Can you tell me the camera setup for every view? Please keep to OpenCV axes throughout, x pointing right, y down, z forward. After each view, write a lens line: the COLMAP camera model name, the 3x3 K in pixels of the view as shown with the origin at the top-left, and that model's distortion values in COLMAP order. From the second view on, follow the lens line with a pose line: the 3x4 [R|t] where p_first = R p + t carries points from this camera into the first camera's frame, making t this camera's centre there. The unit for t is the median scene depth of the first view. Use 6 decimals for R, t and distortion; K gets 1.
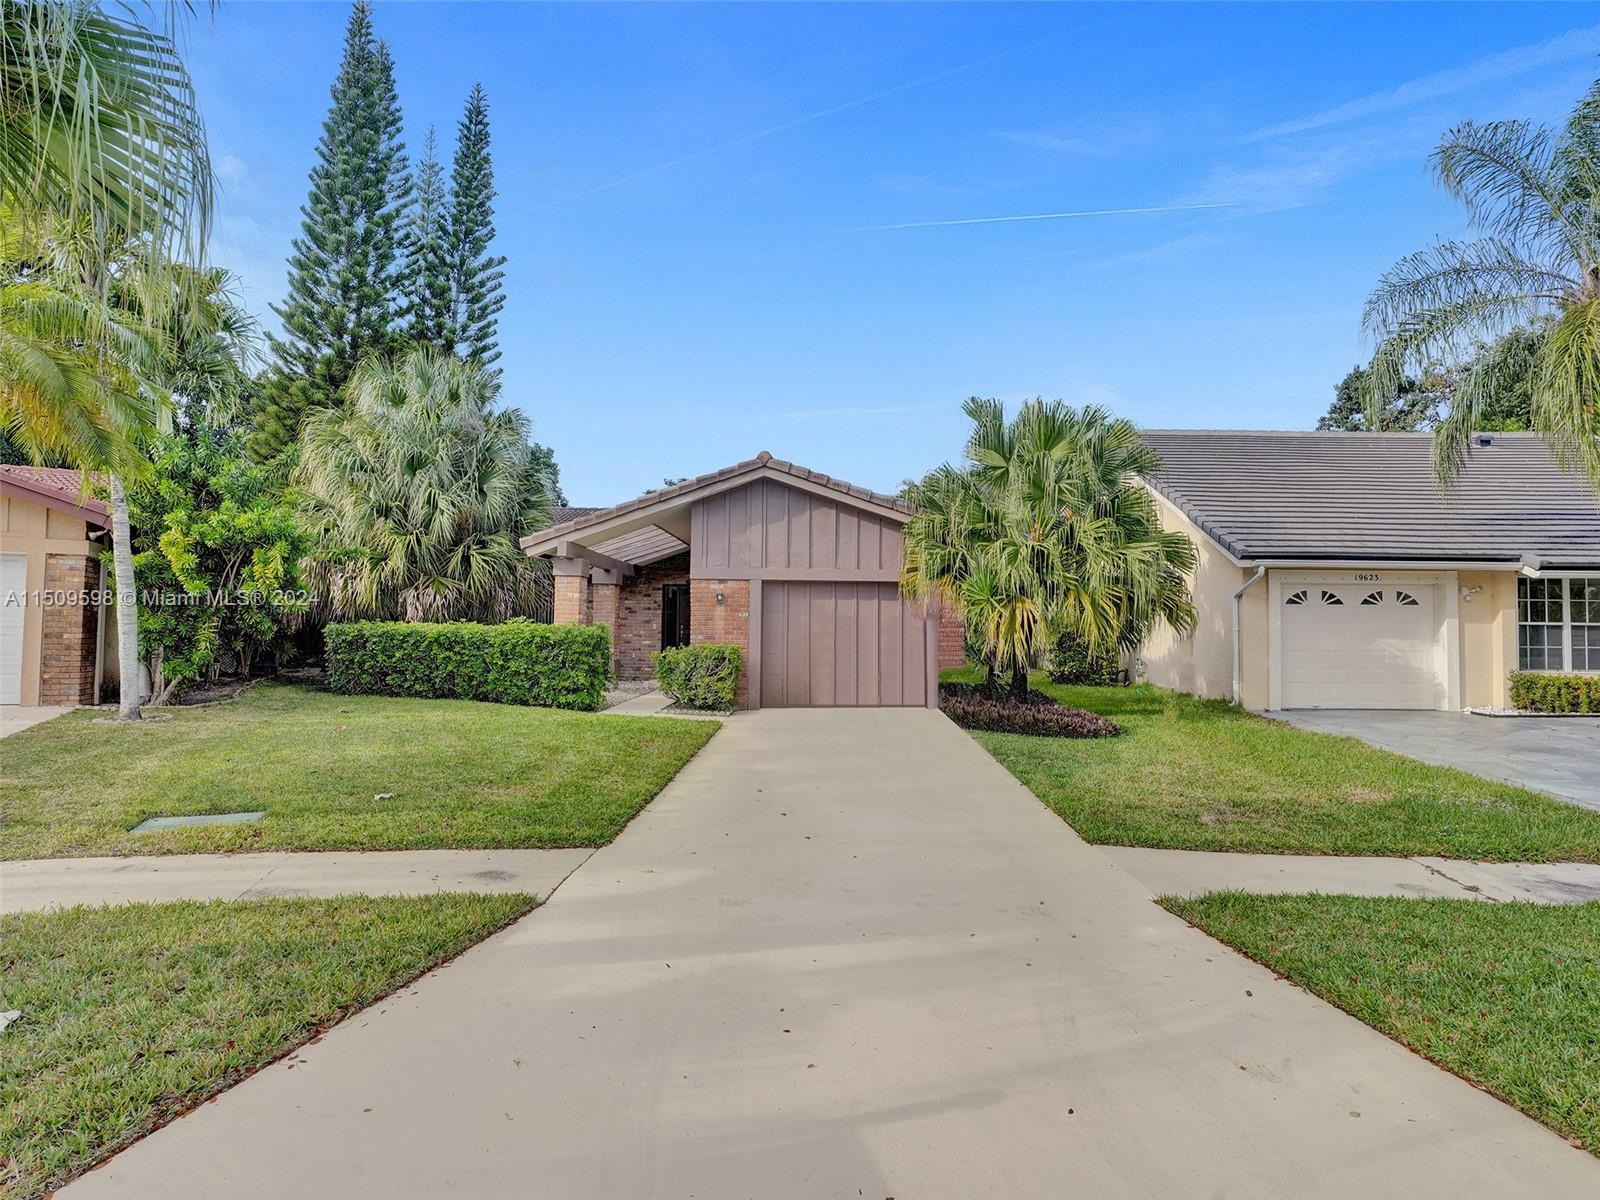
lens RADIAL K [[845.0, 0, 793.6], [0, 845.0, 602.0], [0, 0, 1]] dist [-0.068215, 0.024998]
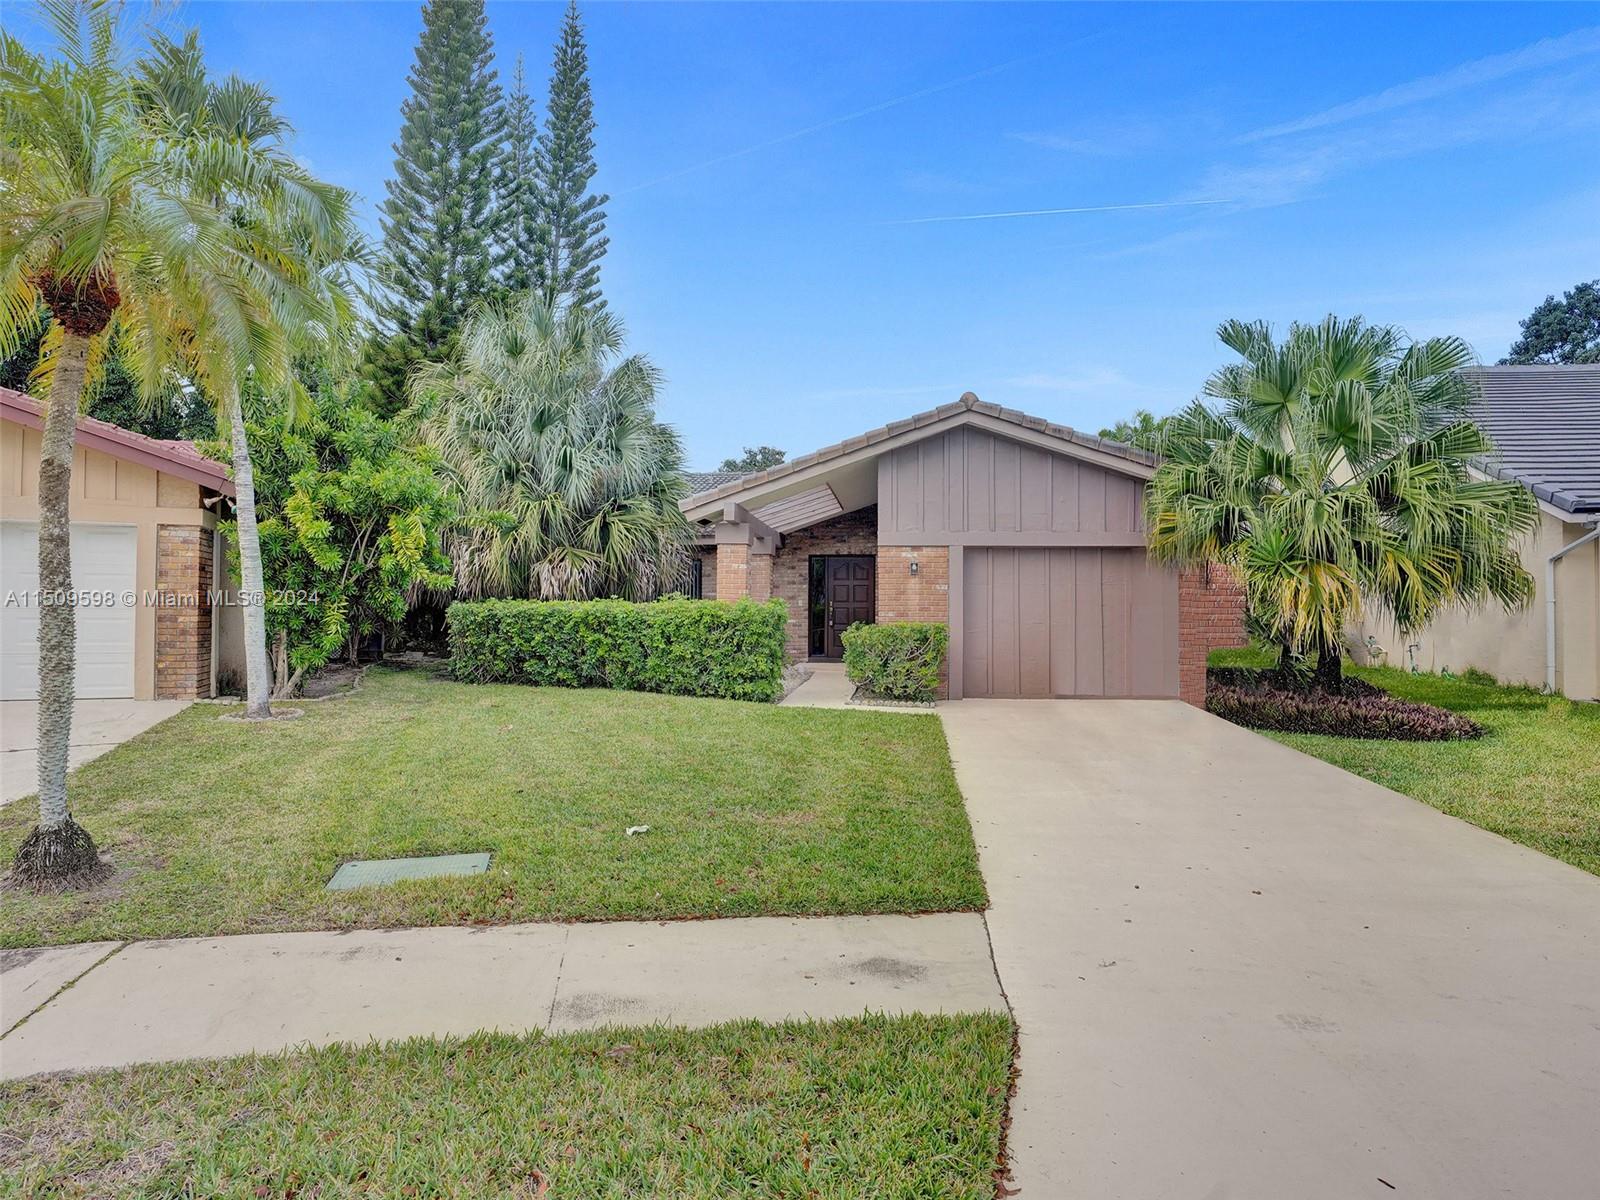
lens RADIAL K [[883.6, 0, 784.2], [0, 883.6, 598.6], [0, 0, 1]] dist [-0.041441, 0.001200]
pose [[0.996254, -0.008020, -0.086102, -0.140711], [0.009993, 0.999697, 0.022511, 0.004574], [0.085895, -0.023287, 0.996032, 0.108672]]
